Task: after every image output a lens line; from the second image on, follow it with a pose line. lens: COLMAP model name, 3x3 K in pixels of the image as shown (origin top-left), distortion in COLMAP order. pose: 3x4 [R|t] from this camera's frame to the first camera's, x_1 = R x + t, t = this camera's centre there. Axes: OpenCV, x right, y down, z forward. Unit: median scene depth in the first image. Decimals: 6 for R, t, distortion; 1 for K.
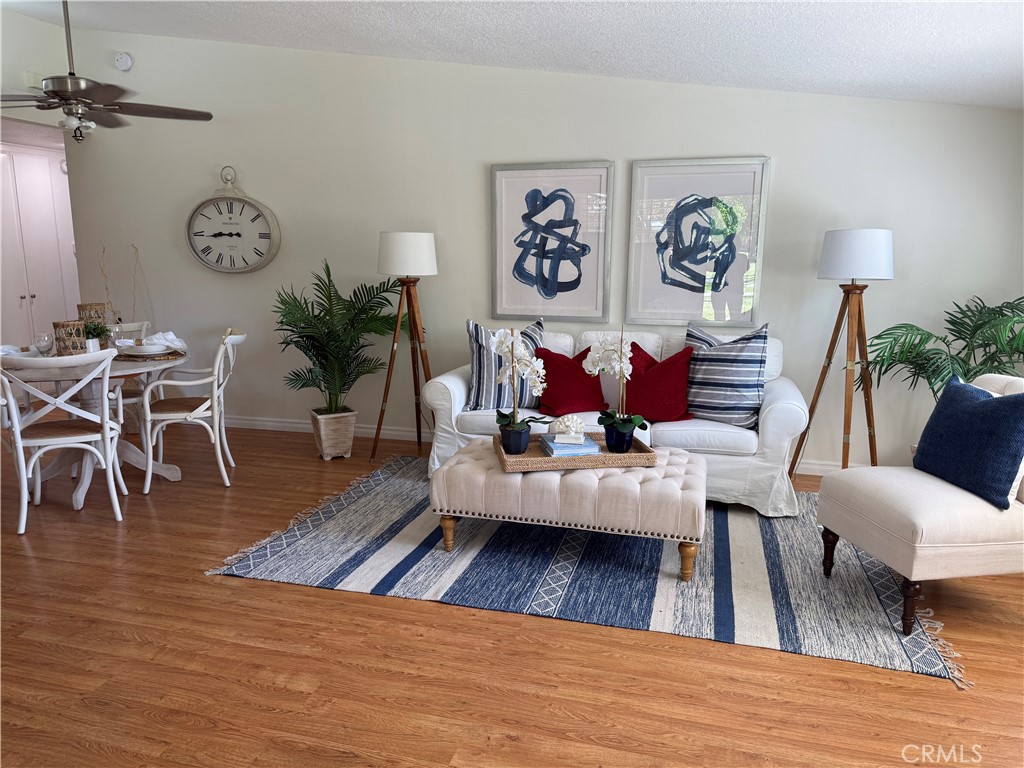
lens RADIAL K [[716.9, 0, 517.0], [0, 716.9, 388.0], [0, 0, 1]] dist [0.074405, -0.105376]
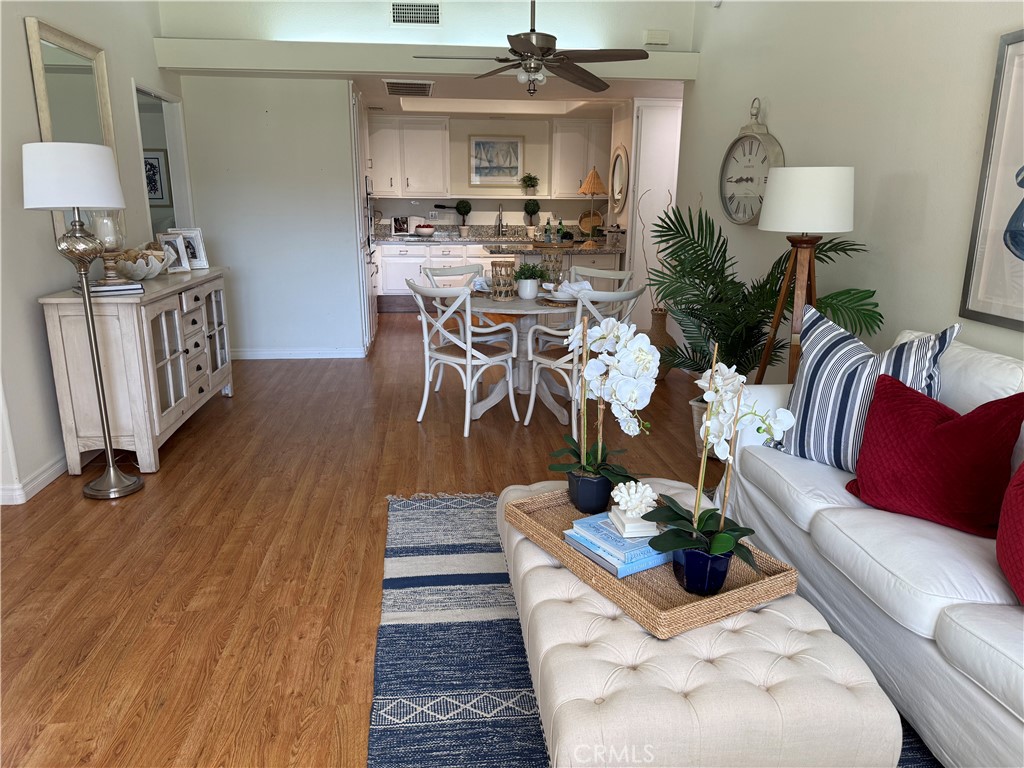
lens RADIAL K [[716.9, 0, 509.7], [0, 716.9, 386.6], [0, 0, 1]] dist [0.074405, -0.105376]
pose [[0.369429, 0.232685, -0.899656, 0.429988], [-0.178902, 0.967841, 0.176856, -0.095931], [0.911875, 0.095615, 0.399176, 0.539835]]
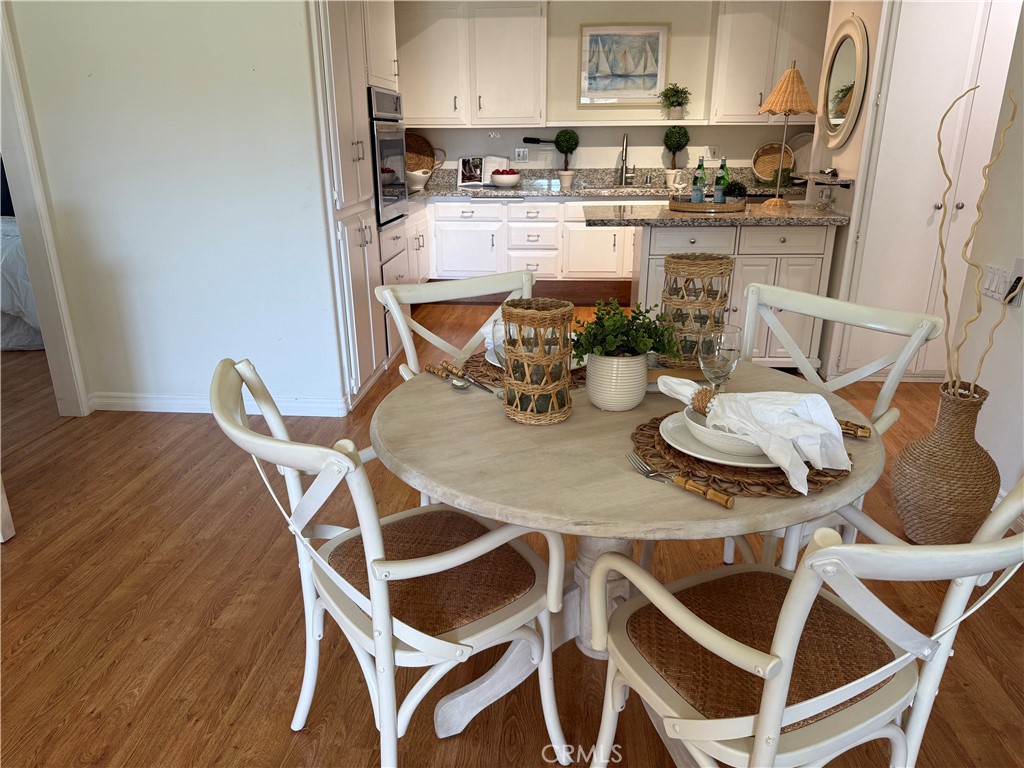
lens RADIAL K [[716.9, 0, 506.9], [0, 716.9, 390.5], [0, 0, 1]] dist [0.074405, -0.105376]
pose [[0.173994, 0.323860, -0.929968, -0.248606], [-0.178022, 0.939158, 0.293753, -0.146196], [0.968522, 0.114443, 0.221062, 0.855459]]
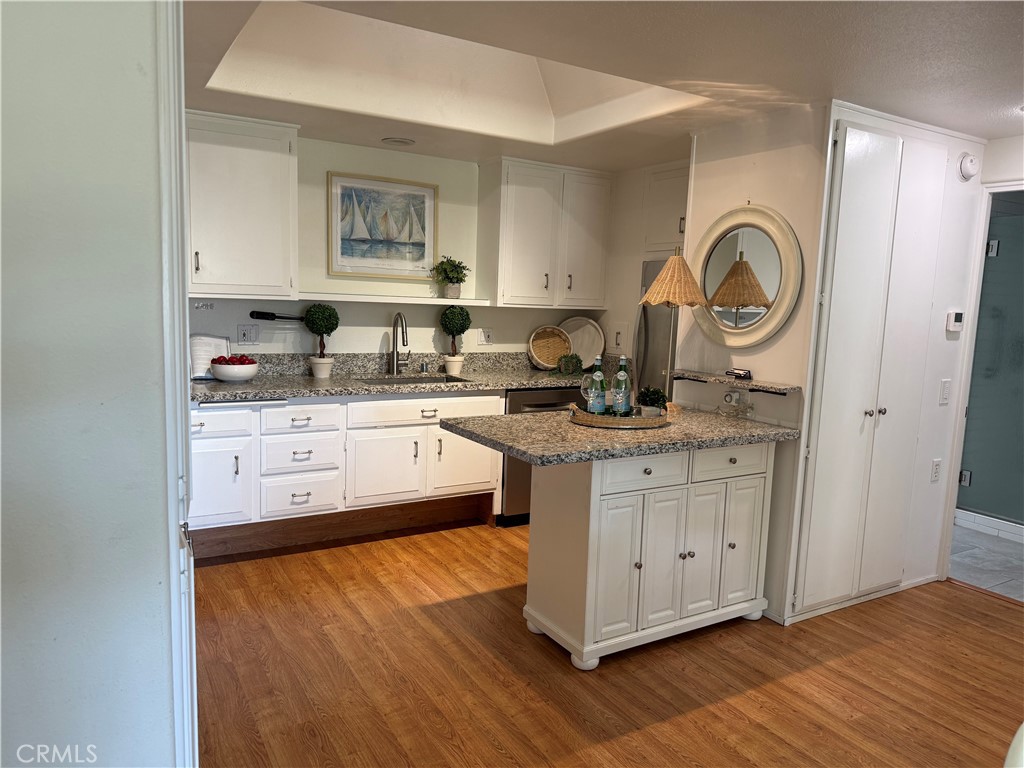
lens RADIAL K [[716.9, 0, 505.8], [0, 716.9, 383.2], [0, 0, 1]] dist [0.074405, -0.105376]
pose [[0.710329, 0.104732, -0.696035, -0.778879], [-0.165213, 0.986050, -0.020235, -0.142130], [0.684206, 0.129368, 0.717723, 0.686161]]
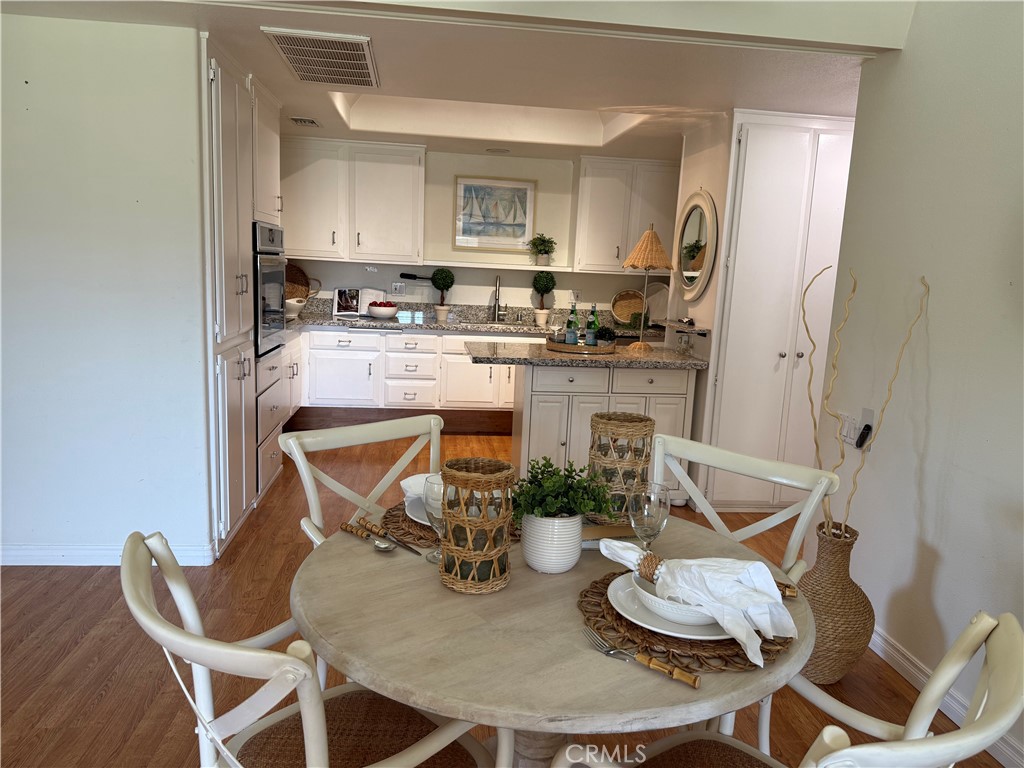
lens RADIAL K [[716.9, 0, 507.2], [0, 716.9, 377.4], [0, 0, 1]] dist [0.074405, -0.105376]
pose [[0.361394, 0.154622, -0.919503, -0.271520], [-0.217703, 0.972891, 0.078035, -0.156540], [0.906642, 0.171977, 0.385259, 0.815322]]
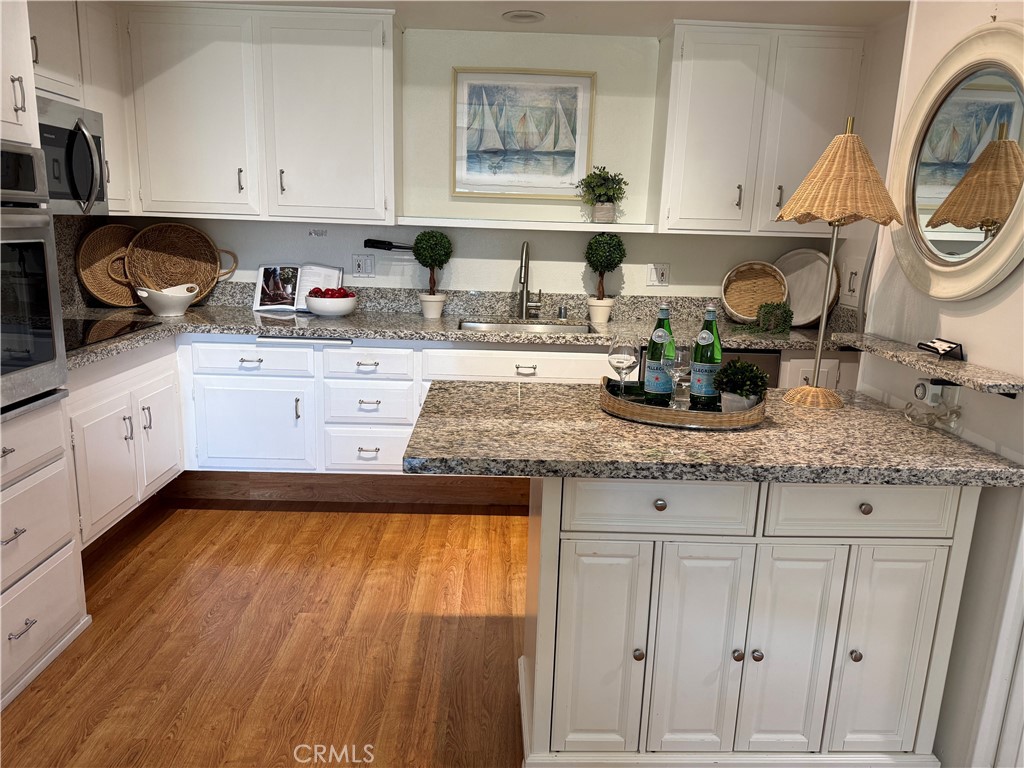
lens RADIAL K [[716.9, 0, 503.8], [0, 716.9, 383.2], [0, 0, 1]] dist [0.074405, -0.105376]
pose [[0.268100, 0.210874, -0.940029, -0.810508], [-0.210901, 0.964929, 0.156309, -0.204631], [0.940023, 0.156346, 0.303171, 1.063305]]
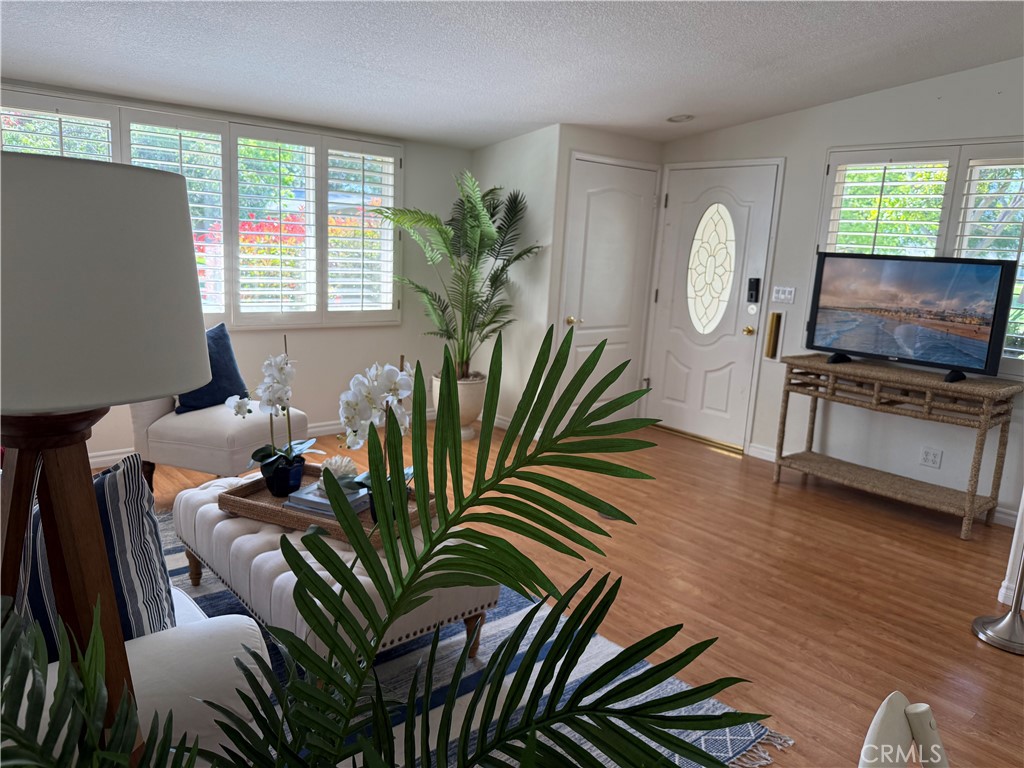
lens RADIAL K [[716.9, 0, 514.6], [0, 716.9, 381.1], [0, 0, 1]] dist [0.074405, -0.105376]
pose [[-0.832517, -0.153887, 0.532197, -0.393502], [0.047807, 0.937107, 0.345753, -0.243658], [-0.551933, 0.313288, -0.772801, 1.183939]]
